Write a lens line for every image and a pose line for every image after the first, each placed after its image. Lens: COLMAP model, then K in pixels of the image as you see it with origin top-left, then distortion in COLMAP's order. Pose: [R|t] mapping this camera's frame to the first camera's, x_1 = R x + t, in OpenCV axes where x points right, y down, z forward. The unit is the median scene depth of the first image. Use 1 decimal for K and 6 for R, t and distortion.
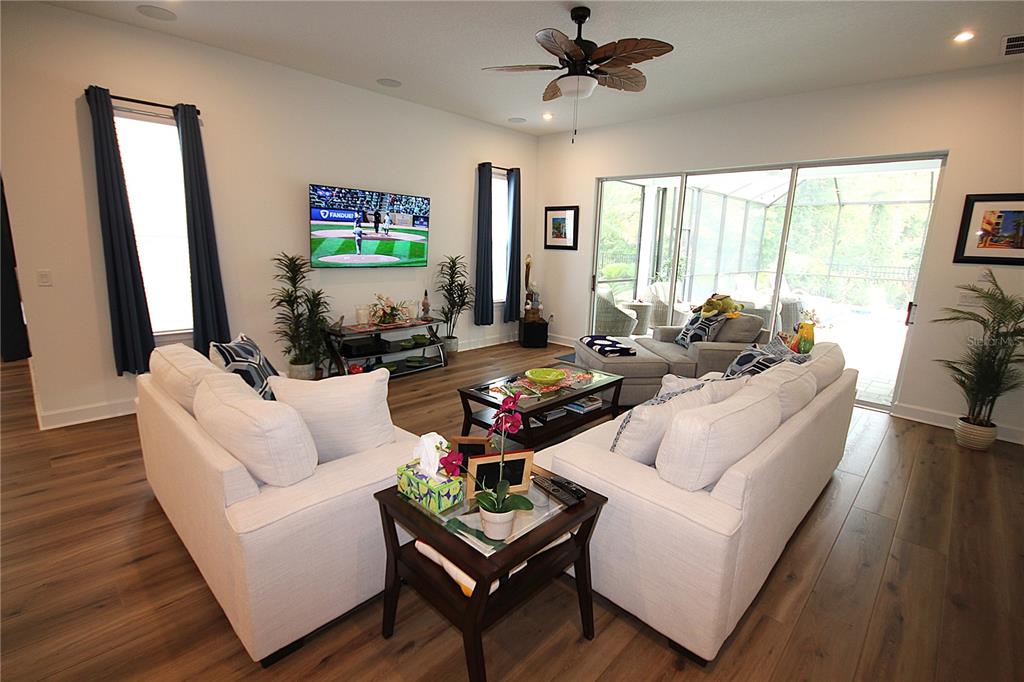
lens RADIAL K [[474.8, 0, 509.3], [0, 474.8, 341.9], [0, 0, 1]] dist [-0.004021, -0.002299]
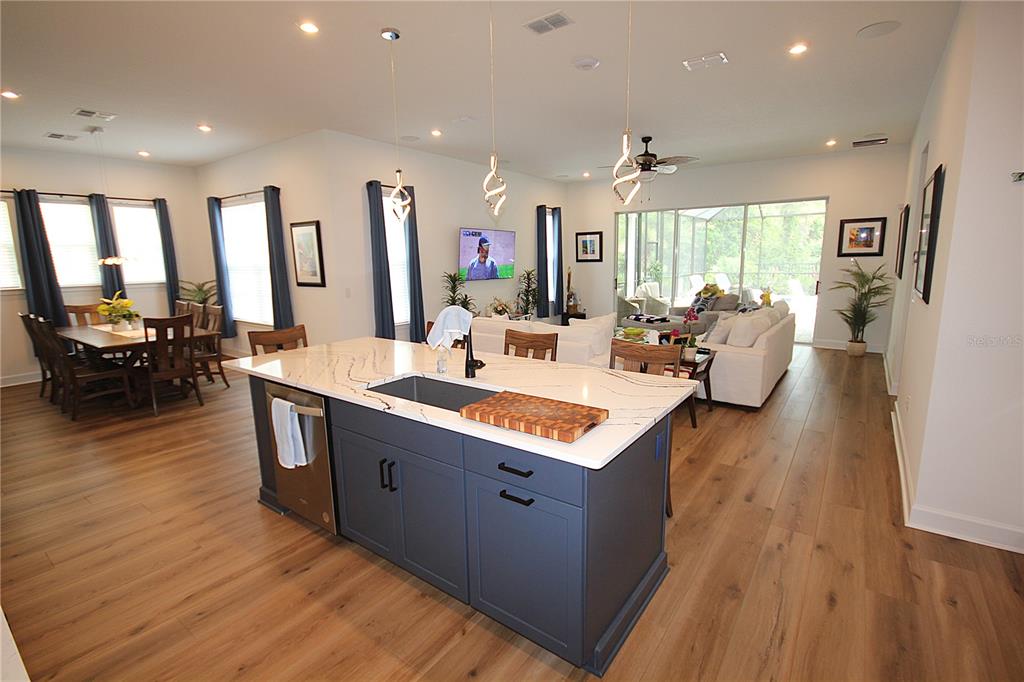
lens RADIAL K [[470.4, 0, 514.3], [0, 470.4, 339.1], [0, 0, 1]] dist [-0.000881, 0.000378]
pose [[0.990268, -0.069692, 0.120471, -0.437000], [0.074184, 0.996692, -0.033205, 0.094768], [-0.117758, 0.041819, 0.992161, -0.524843]]
